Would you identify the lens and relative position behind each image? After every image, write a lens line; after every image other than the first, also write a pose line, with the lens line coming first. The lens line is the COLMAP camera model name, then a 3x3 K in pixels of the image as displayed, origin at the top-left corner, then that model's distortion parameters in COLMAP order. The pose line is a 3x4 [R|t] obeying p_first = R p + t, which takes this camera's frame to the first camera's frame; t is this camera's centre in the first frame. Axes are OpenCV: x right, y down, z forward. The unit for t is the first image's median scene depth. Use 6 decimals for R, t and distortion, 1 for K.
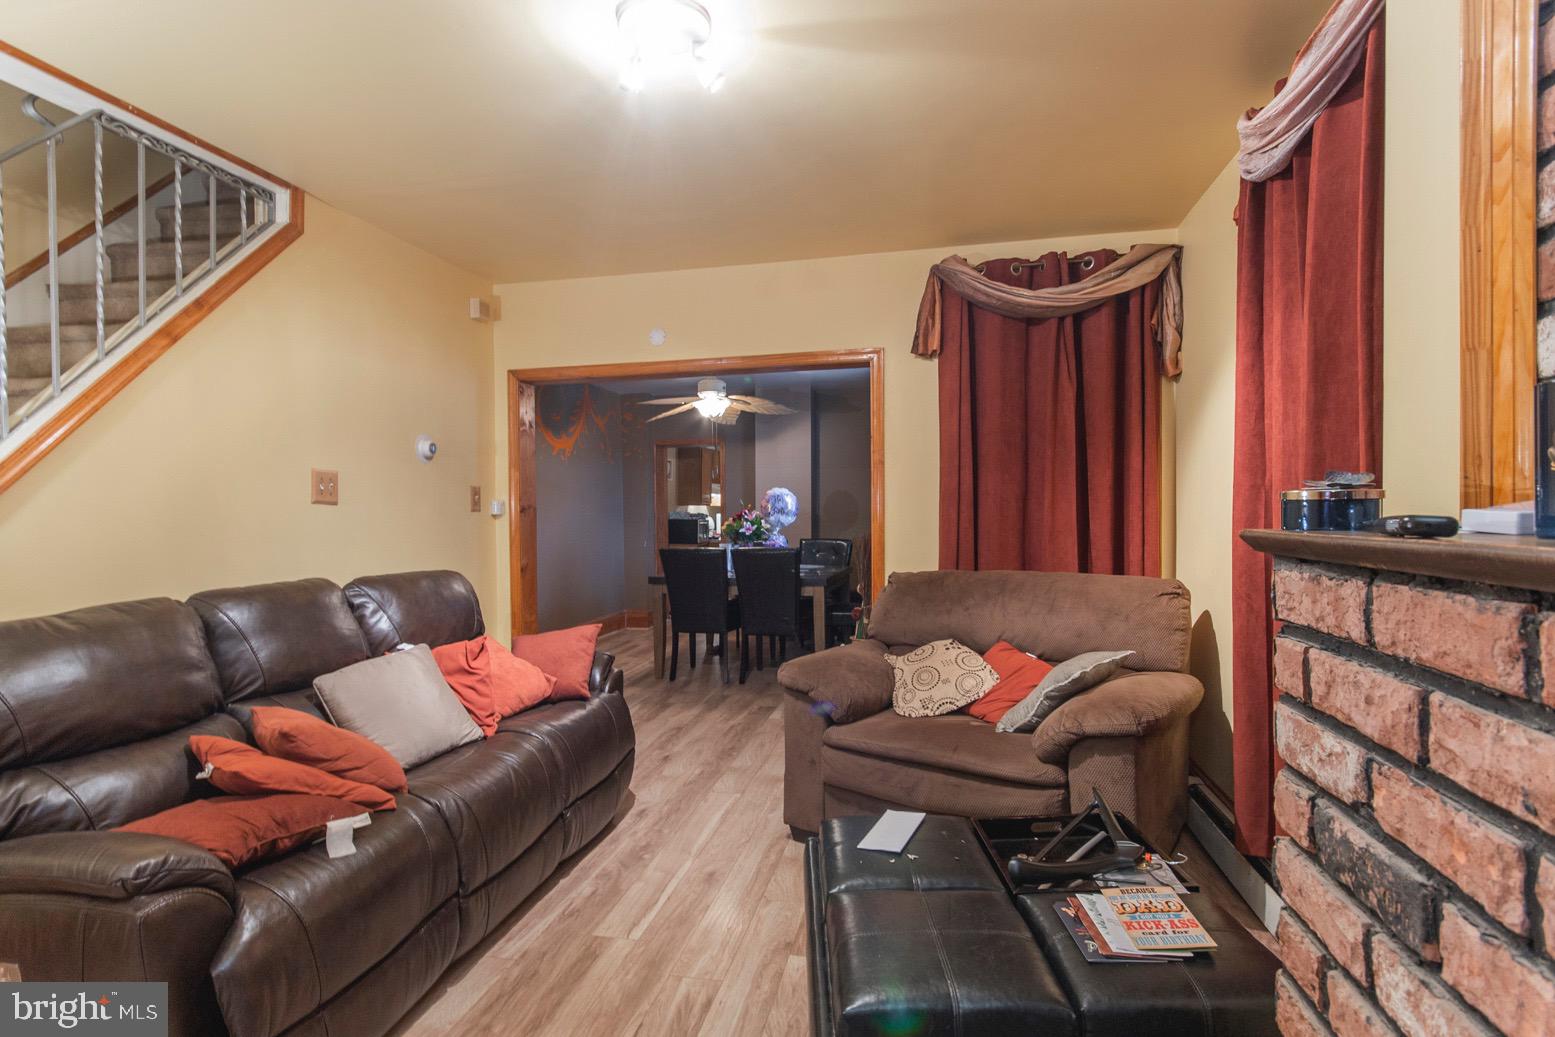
lens RADIAL K [[772.5, 0, 779.8], [0, 772.5, 523.2], [0, 0, 1]] dist [0.002505, -0.000014]
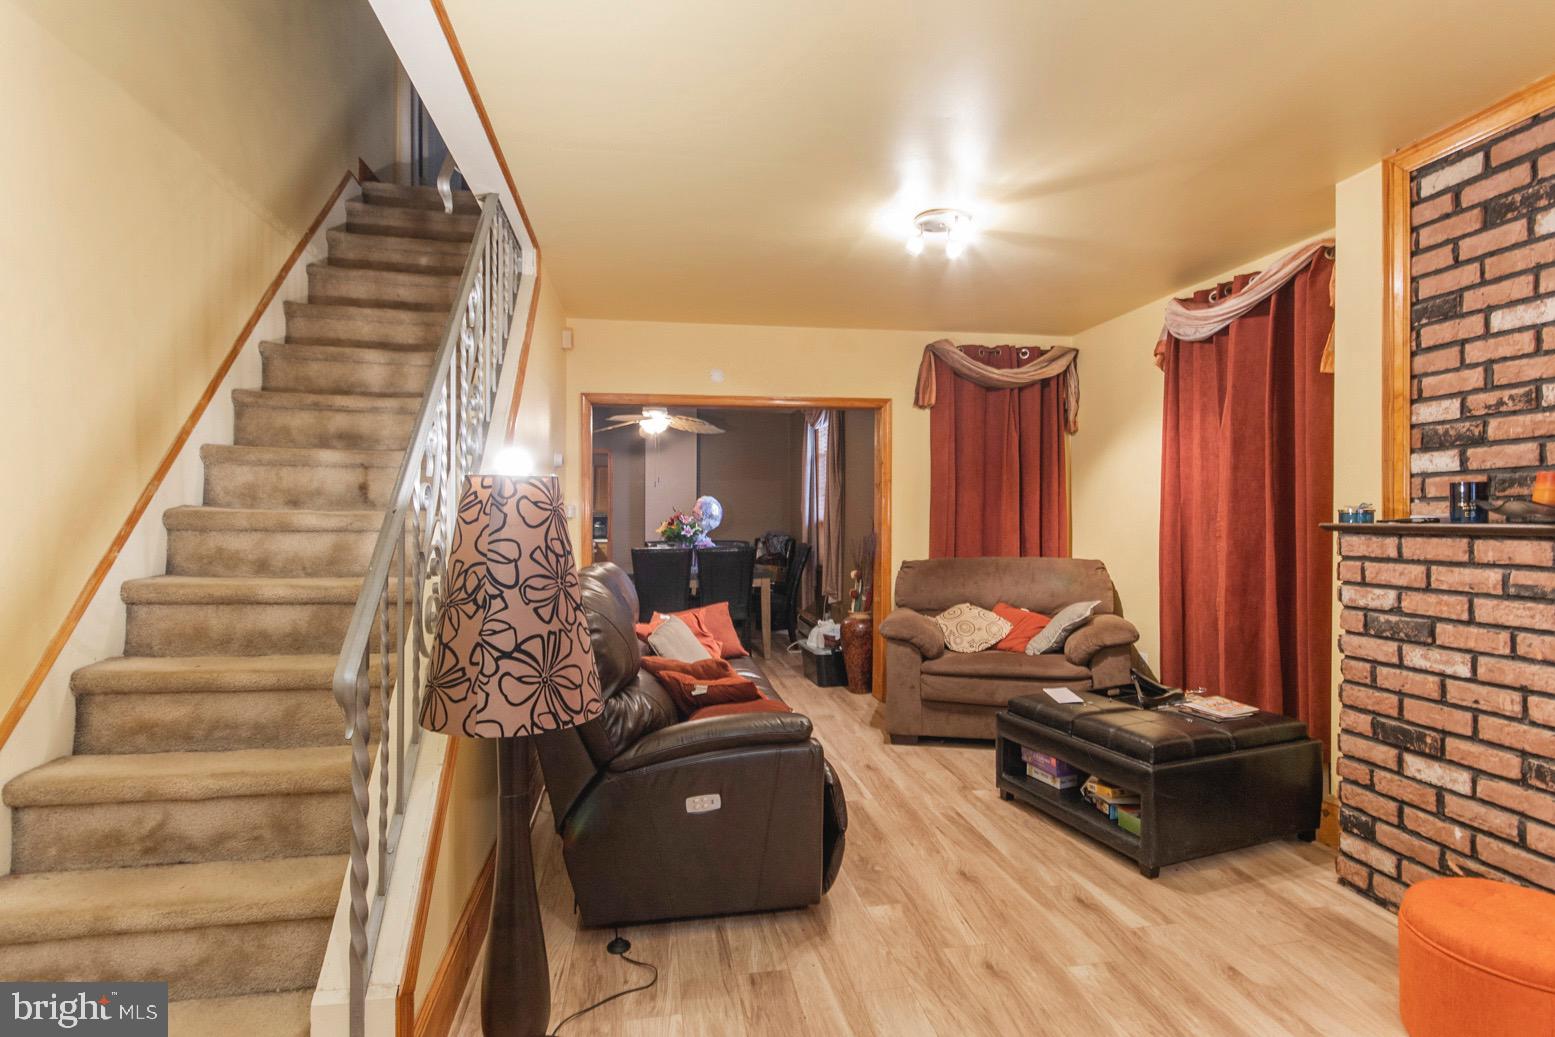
lens RADIAL K [[772.5, 0, 779.8], [0, 772.5, 523.2], [0, 0, 1]] dist [0.002505, -0.000014]
pose [[0.928051, 0.003338, 0.372437, -0.620032], [-0.000076, 0.999962, -0.008773, 0.009032], [-0.372452, 0.008114, 0.928016, -0.226997]]
